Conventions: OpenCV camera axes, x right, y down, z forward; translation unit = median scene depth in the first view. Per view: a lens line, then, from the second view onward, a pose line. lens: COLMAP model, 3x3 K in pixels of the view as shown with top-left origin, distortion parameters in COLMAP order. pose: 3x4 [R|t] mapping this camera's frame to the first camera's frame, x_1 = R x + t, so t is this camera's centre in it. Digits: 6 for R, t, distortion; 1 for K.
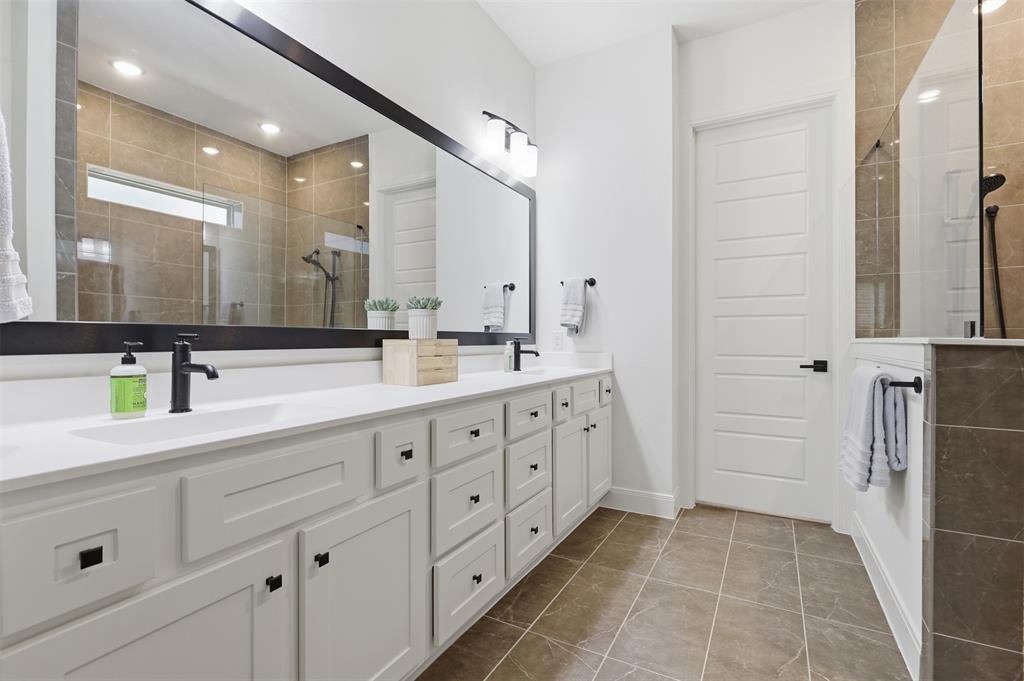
lens RADIAL K [[465.2, 0, 518.6], [0, 465.2, 341.6], [0, 0, 1]] dist [-0.003376, 0.001106]
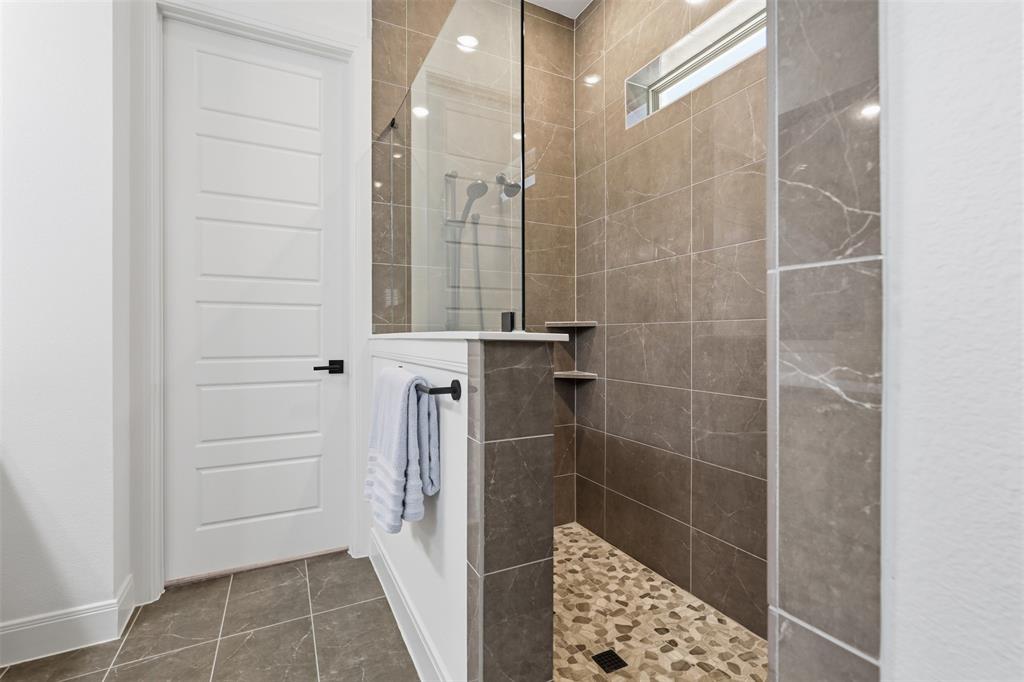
lens RADIAL K [[465.2, 0, 517.3], [0, 465.2, 335.2], [0, 0, 1]] dist [-0.003376, 0.001106]
pose [[0.565386, 0.001108, 0.824826, 0.195257], [0.005284, 0.999974, -0.004965, 0.001539], [-0.824810, 0.007166, 0.565365, 0.353125]]
